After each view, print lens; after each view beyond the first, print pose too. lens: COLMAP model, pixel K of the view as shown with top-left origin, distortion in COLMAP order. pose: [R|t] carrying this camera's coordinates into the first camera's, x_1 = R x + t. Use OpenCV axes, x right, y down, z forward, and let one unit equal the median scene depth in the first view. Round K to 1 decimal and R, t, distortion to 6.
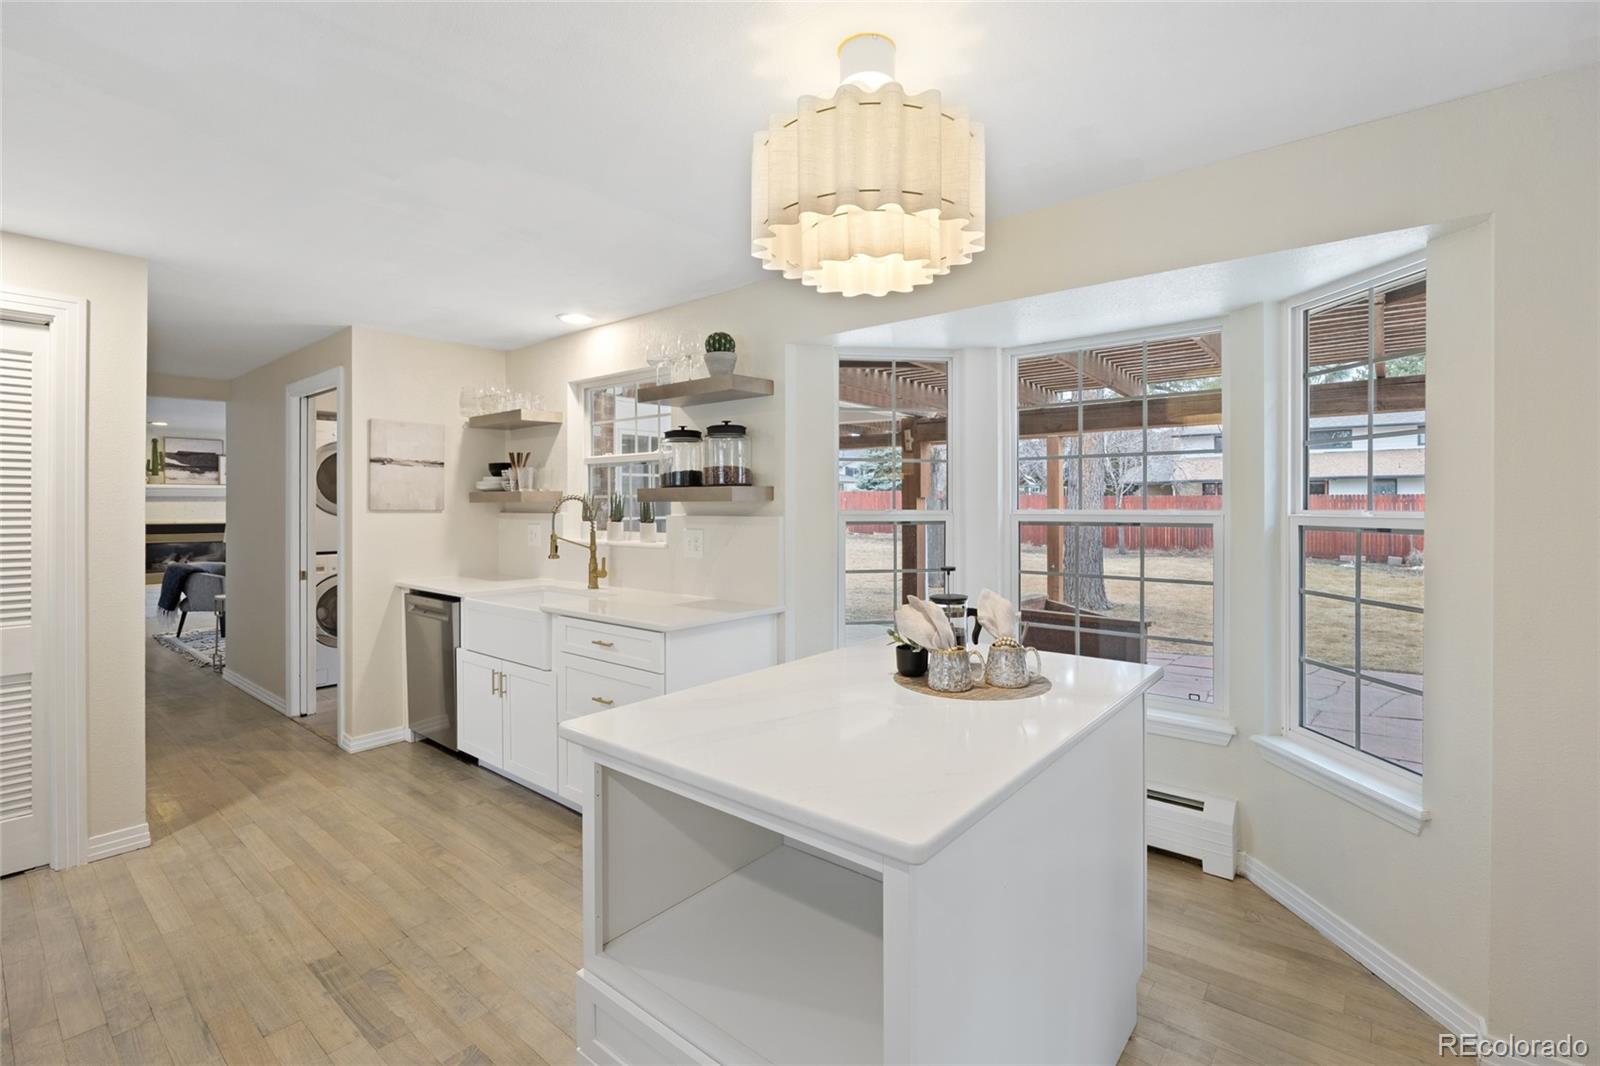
lens RADIAL K [[724.8, 0, 800.7], [0, 724.8, 502.6], [0, 0, 1]] dist [0.000573, -0.000310]
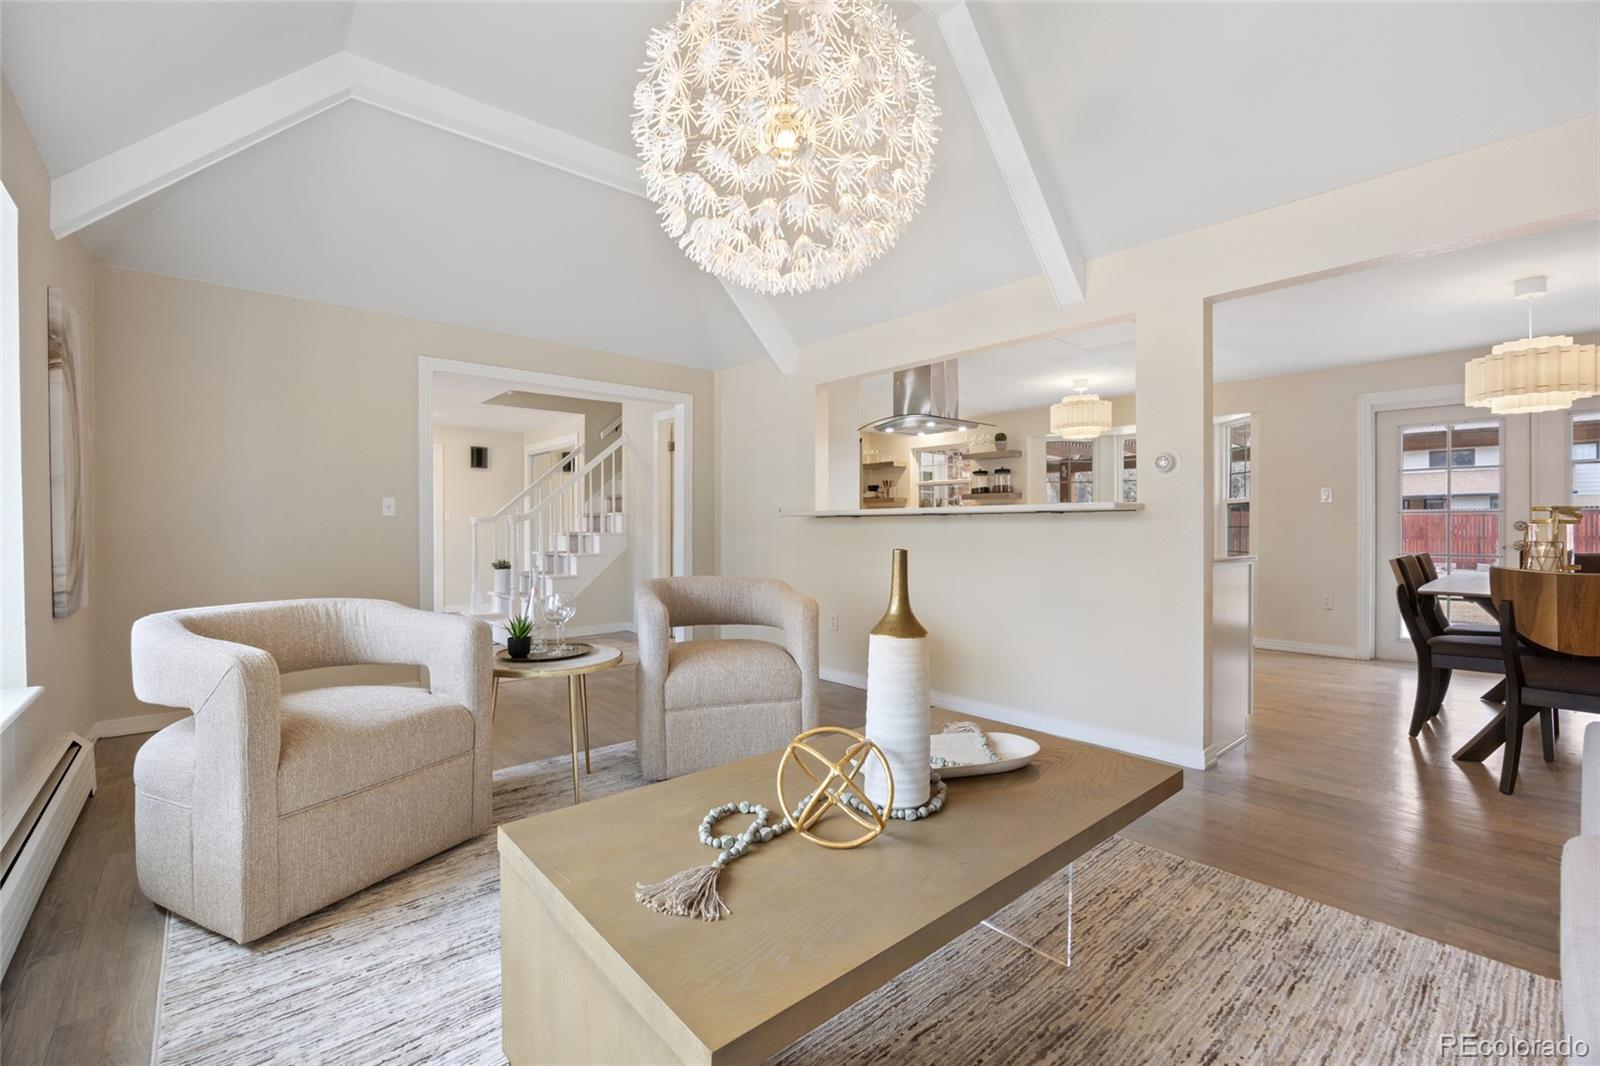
lens RADIAL K [[702.7, 0, 800.0], [0, 702.7, 533.0], [0, 0, 1]] dist [-0.010483, -0.000694]
pose [[0.987650, -0.000984, -0.156672, -0.389991], [0.002400, 0.999958, 0.008845, 0.088786], [0.156656, -0.009112, 0.987611, -1.449269]]
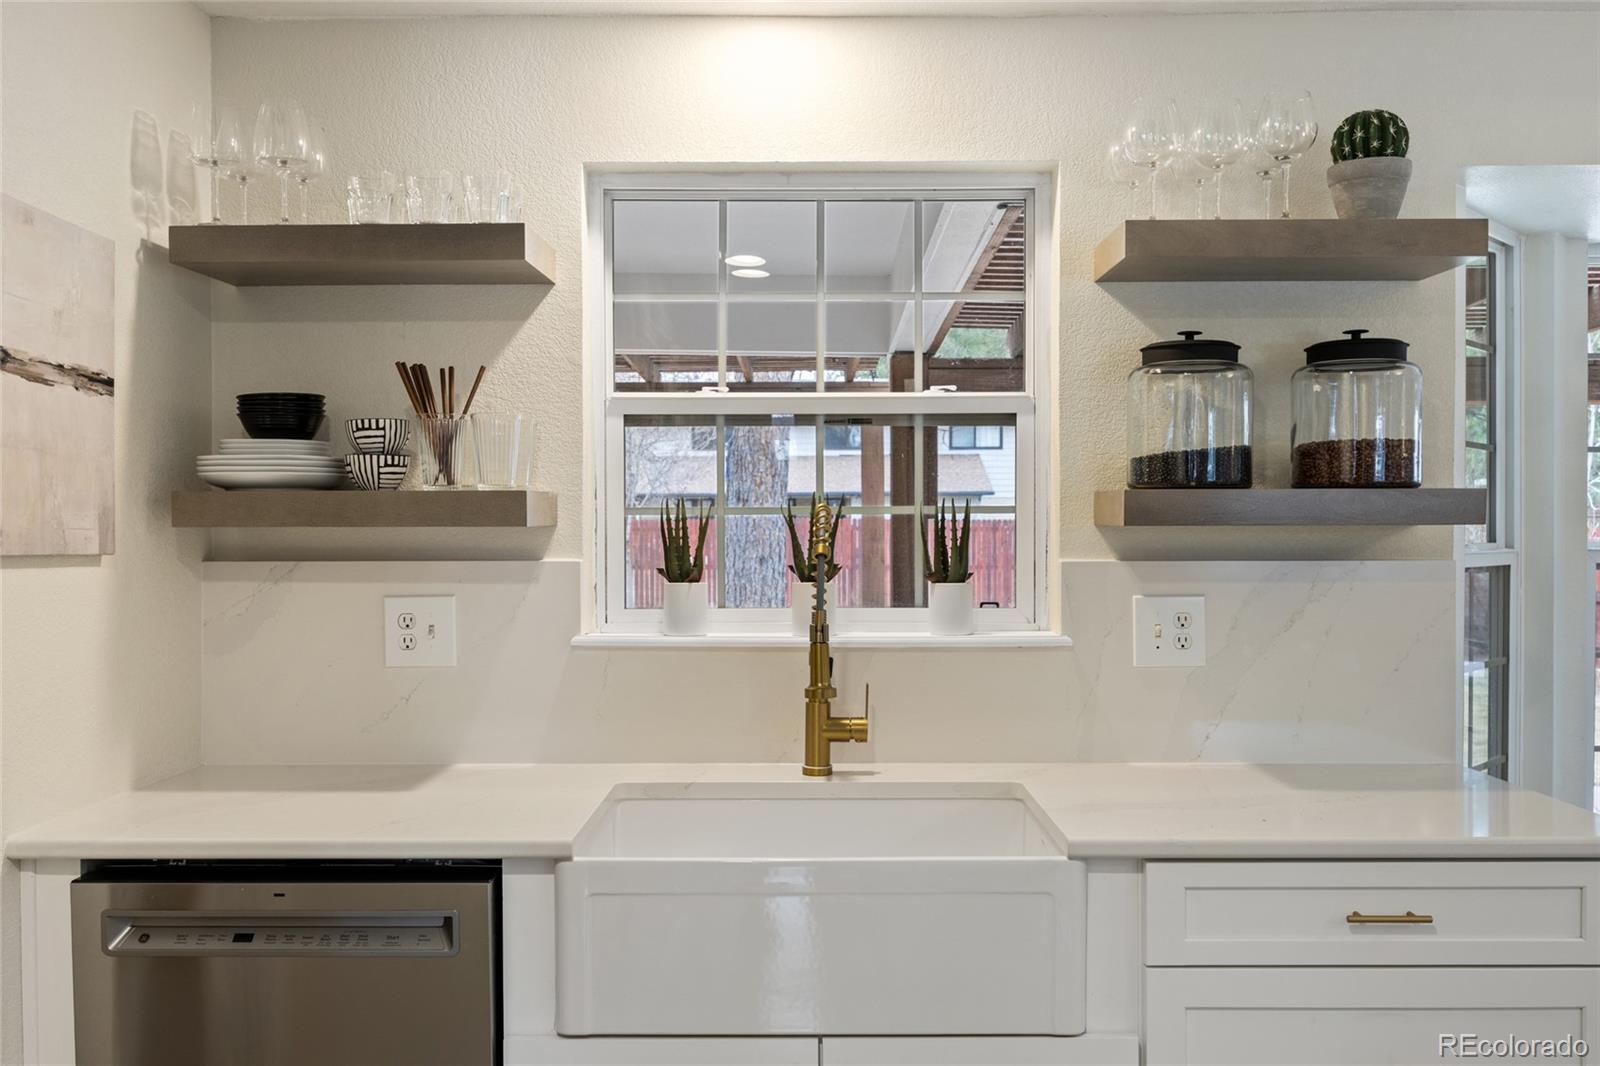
lens RADIAL K [[1363.7, 0, 800.0], [0, 1363.7, 533.0], [0, 0, 1]] dist [-0.006149, -0.002316]
pose [[0.776352, -0.001698, 0.630297, -0.776532], [0.001570, 0.999998, 0.000760, 0.002452], [-0.630298, 0.000400, 0.776353, 0.554306]]
